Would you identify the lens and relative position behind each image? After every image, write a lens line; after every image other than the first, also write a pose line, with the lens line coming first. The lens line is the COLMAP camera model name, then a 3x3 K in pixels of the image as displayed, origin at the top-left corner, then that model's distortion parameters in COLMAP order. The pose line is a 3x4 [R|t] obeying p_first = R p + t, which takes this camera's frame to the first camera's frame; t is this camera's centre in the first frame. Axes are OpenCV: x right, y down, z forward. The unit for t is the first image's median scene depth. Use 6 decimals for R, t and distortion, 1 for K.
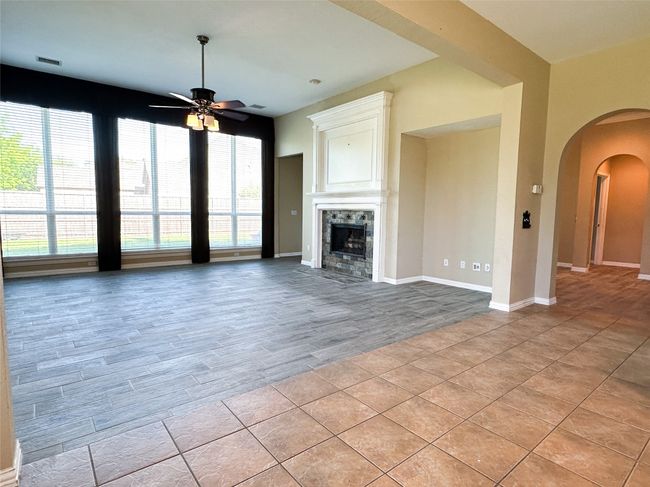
lens RADIAL K [[347.9, 0, 321.0], [0, 347.9, 242.5], [0, 0, 1]] dist [-0.002230, 0.000019]
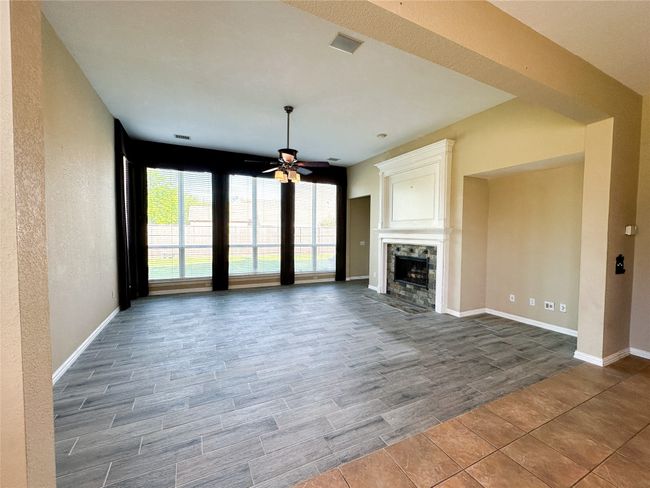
lens RADIAL K [[265.1, 0, 325.0], [0, 265.1, 244.0], [0, 0, 1]] dist [-0.001788, -0.000249]
pose [[0.977190, 0.003201, -0.212342, -0.013989], [-0.014509, 0.998556, -0.051716, -0.052536], [0.211870, 0.053617, 0.975826, 0.114508]]
